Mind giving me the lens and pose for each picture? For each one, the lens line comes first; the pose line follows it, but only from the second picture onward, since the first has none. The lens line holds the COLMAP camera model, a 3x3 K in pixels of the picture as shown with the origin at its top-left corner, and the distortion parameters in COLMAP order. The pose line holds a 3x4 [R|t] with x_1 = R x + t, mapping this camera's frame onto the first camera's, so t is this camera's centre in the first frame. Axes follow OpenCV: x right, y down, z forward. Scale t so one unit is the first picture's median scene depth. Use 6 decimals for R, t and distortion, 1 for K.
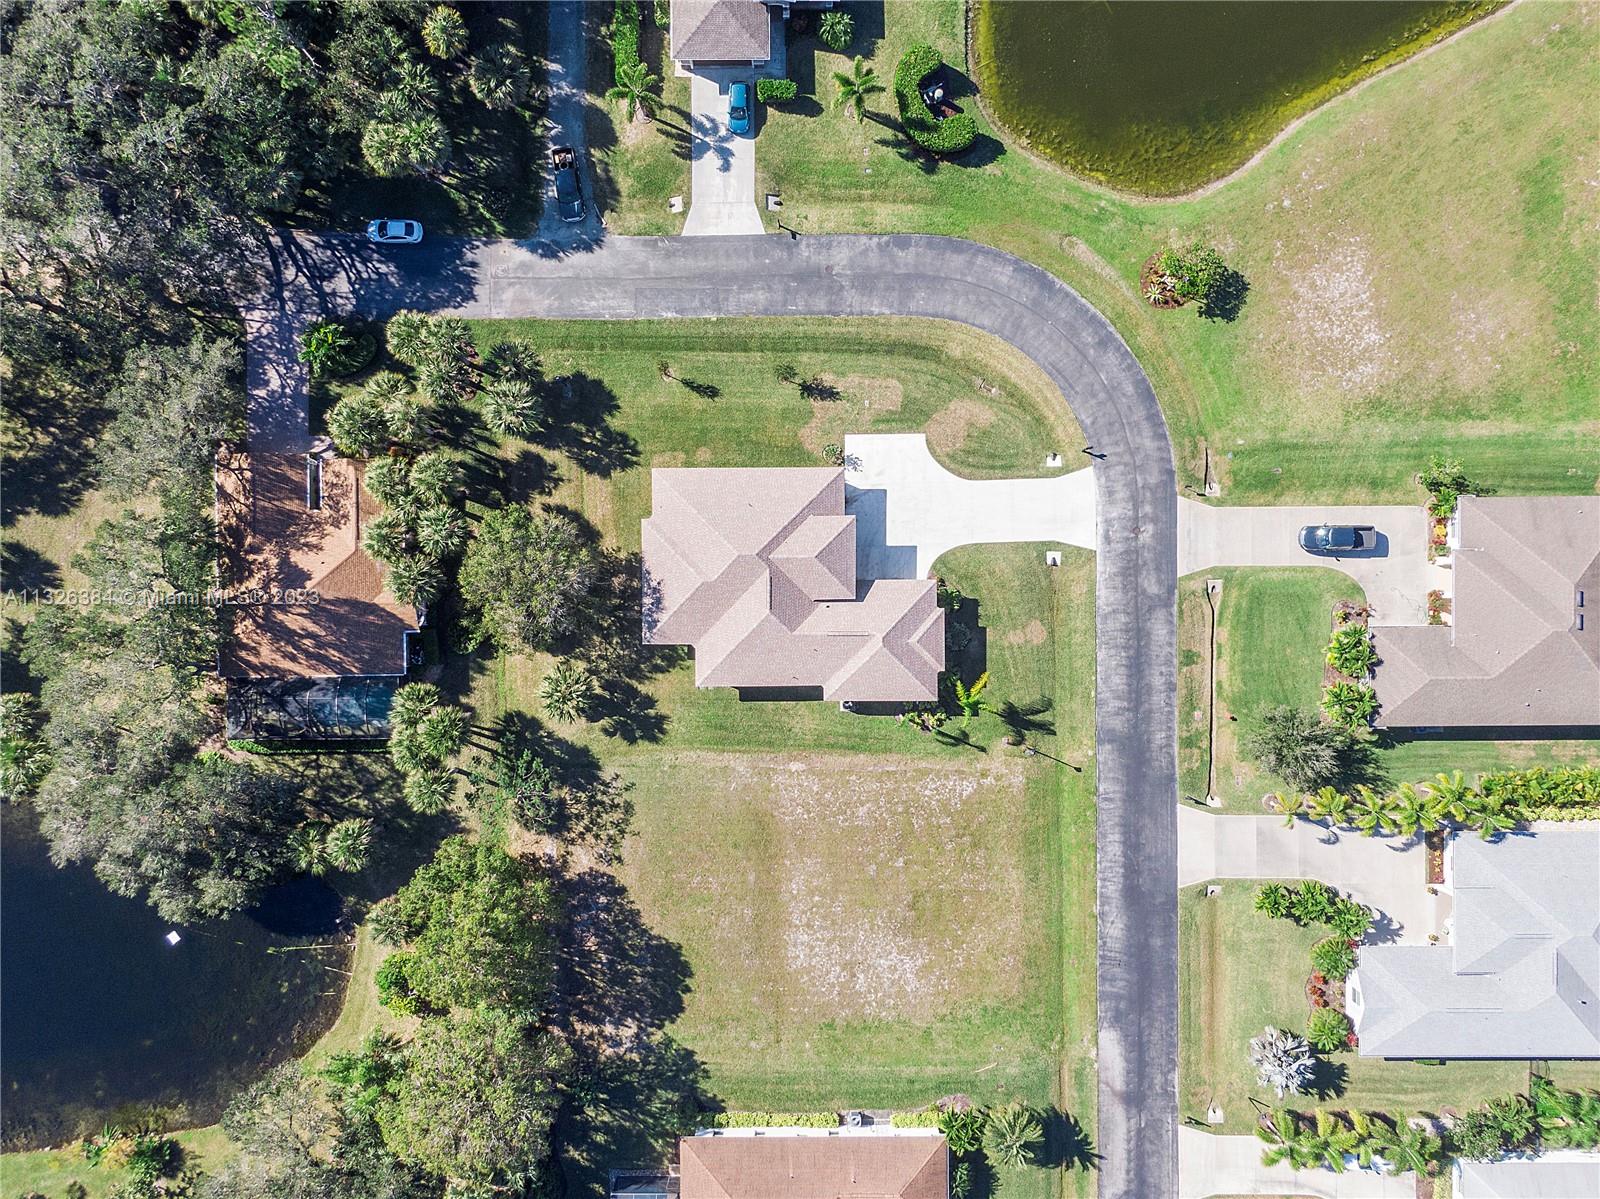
lens RADIAL K [[1147.7, 0, 790.5], [0, 1147.7, 603.9], [0, 0, 1]] dist [0.054487, -0.097815]
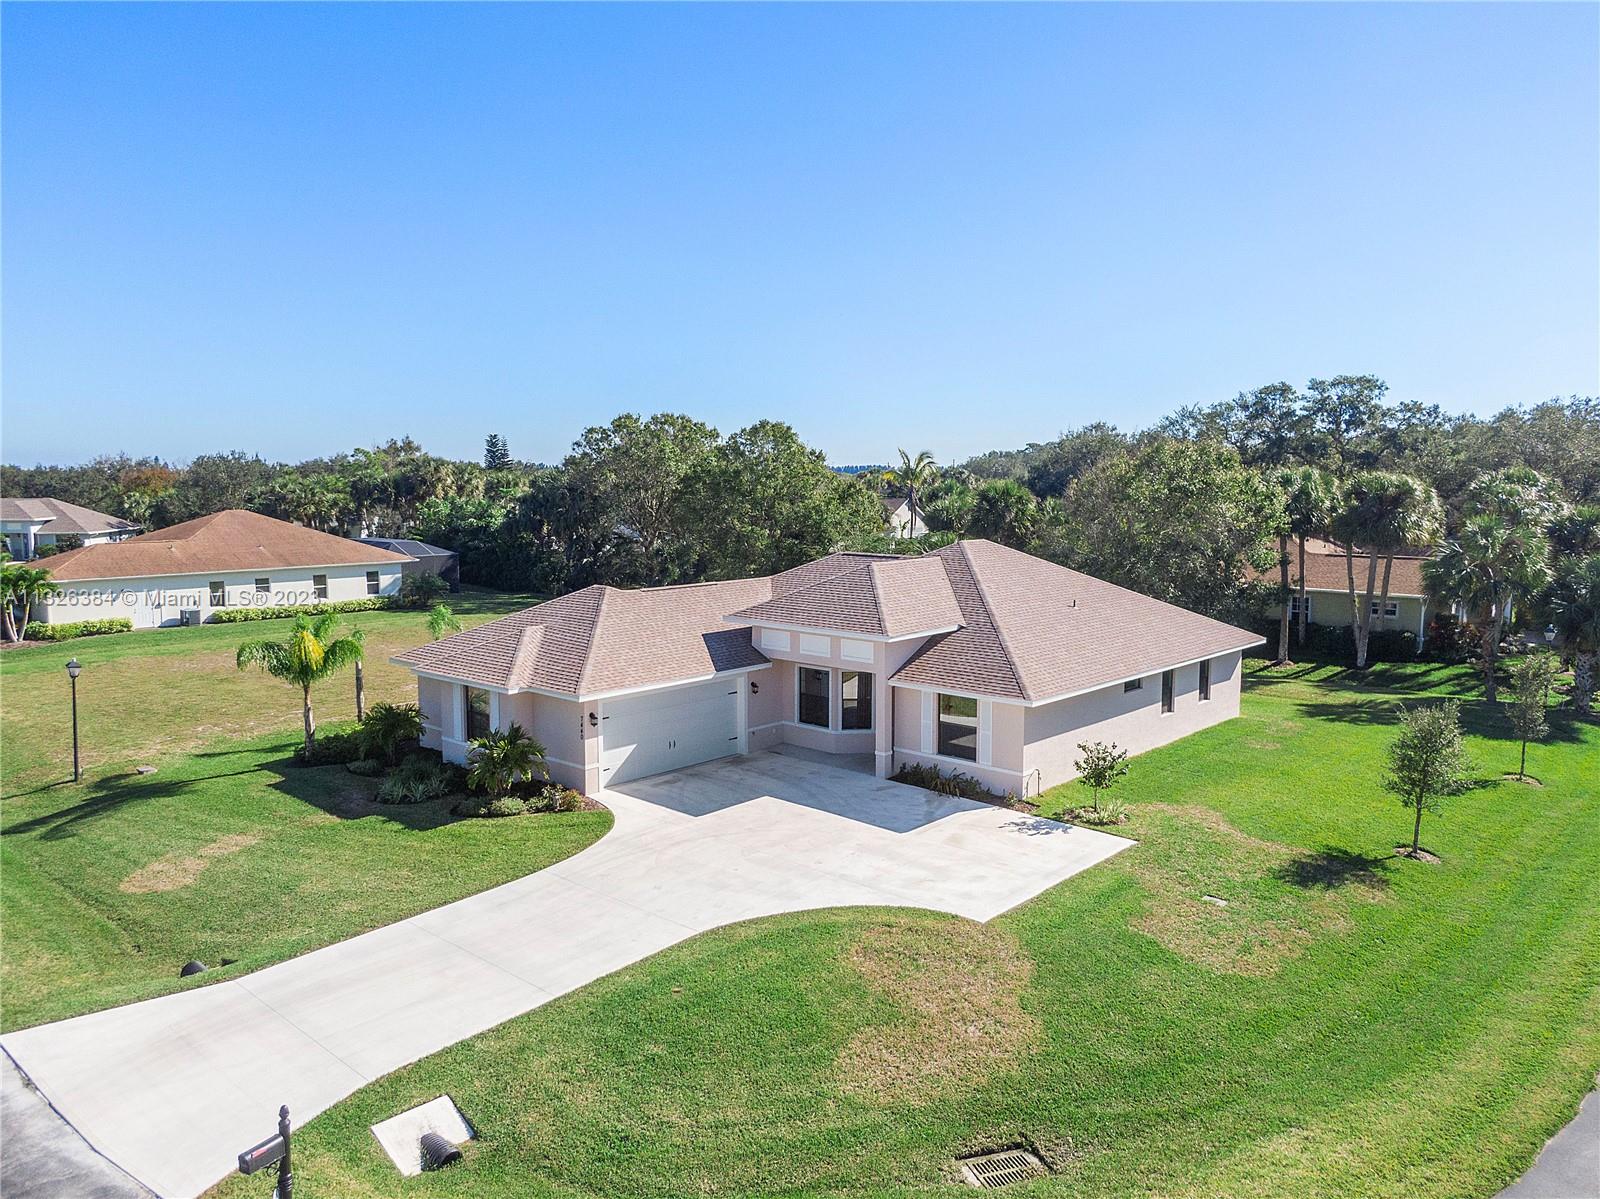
lens RADIAL K [[1165.4, 0, 800.0], [0, 1165.4, 599.5], [0, 0, 1]] dist [0.055782, -0.101092]
pose [[-0.680912, 0.081553, -0.727810, 0.312148], [-0.732352, -0.069872, 0.677332, -0.278126], [0.004385, 0.994217, 0.107303, 0.907667]]
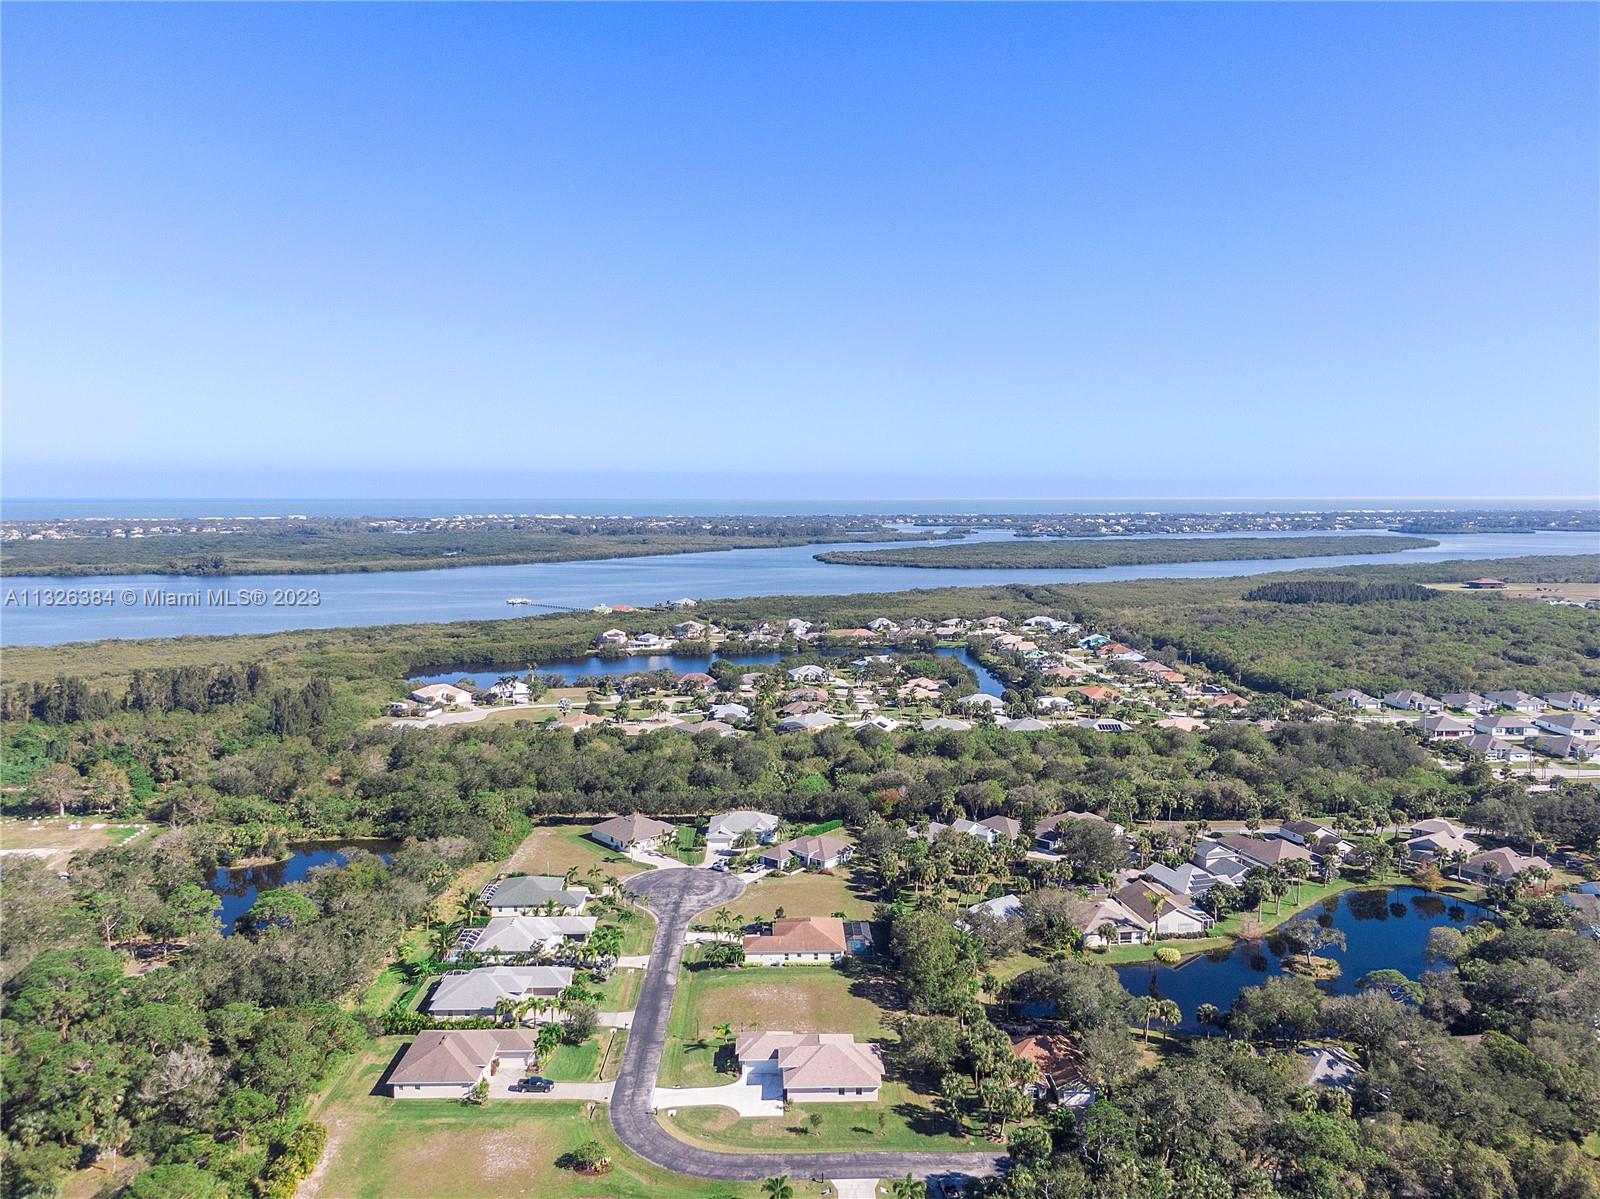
lens RADIAL K [[1147.7, 0, 790.5], [0, 1147.7, 603.9], [0, 0, 1]] dist [0.054487, -0.097815]
pose [[-0.999942, 0.006022, -0.008875, 0.047539], [-0.009389, -0.091542, 0.995757, -1.950641], [0.005184, 0.995783, 0.091593, -0.006076]]
